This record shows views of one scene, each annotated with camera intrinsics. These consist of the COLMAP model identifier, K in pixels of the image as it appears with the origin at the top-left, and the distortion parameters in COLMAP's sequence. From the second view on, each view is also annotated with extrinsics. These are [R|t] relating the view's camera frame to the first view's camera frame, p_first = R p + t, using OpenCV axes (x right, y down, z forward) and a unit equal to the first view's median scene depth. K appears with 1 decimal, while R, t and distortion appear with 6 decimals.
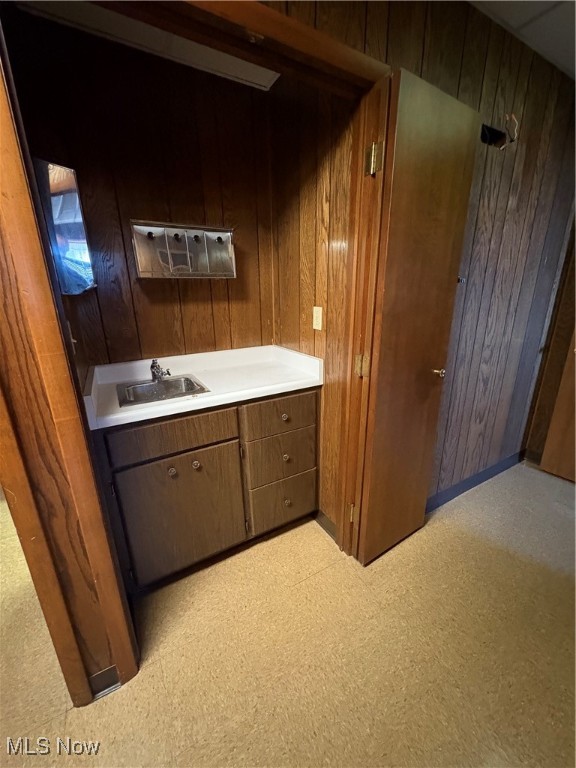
lens RADIAL K [[307.3, 0, 288.2], [0, 307.3, 383.6], [0, 0, 1]] dist [0.001893, 0.000682]
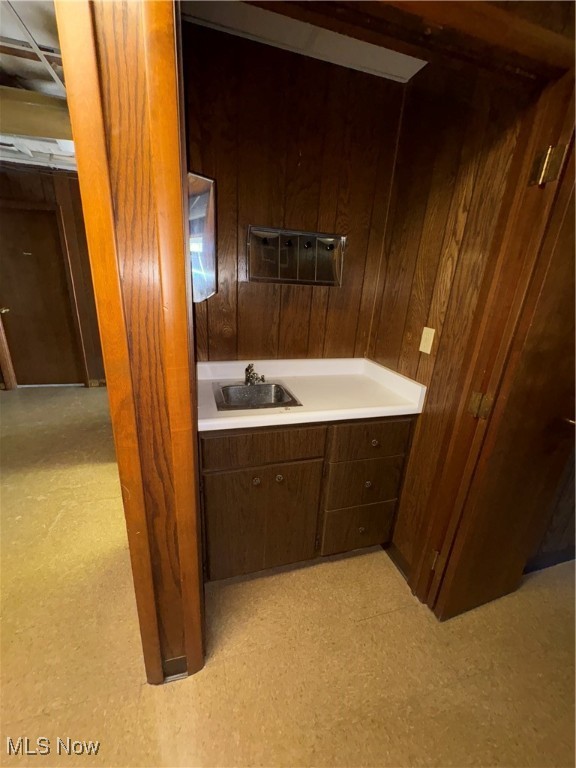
lens RADIAL K [[307.3, 0, 288.2], [0, 307.3, 383.4], [0, 0, 1]] dist [0.001893, 0.000682]
pose [[0.969862, 0.141237, -0.198543, -0.115329], [-0.136298, 0.989923, 0.038398, -0.075750], [0.201966, -0.010179, 0.979340, 0.041098]]
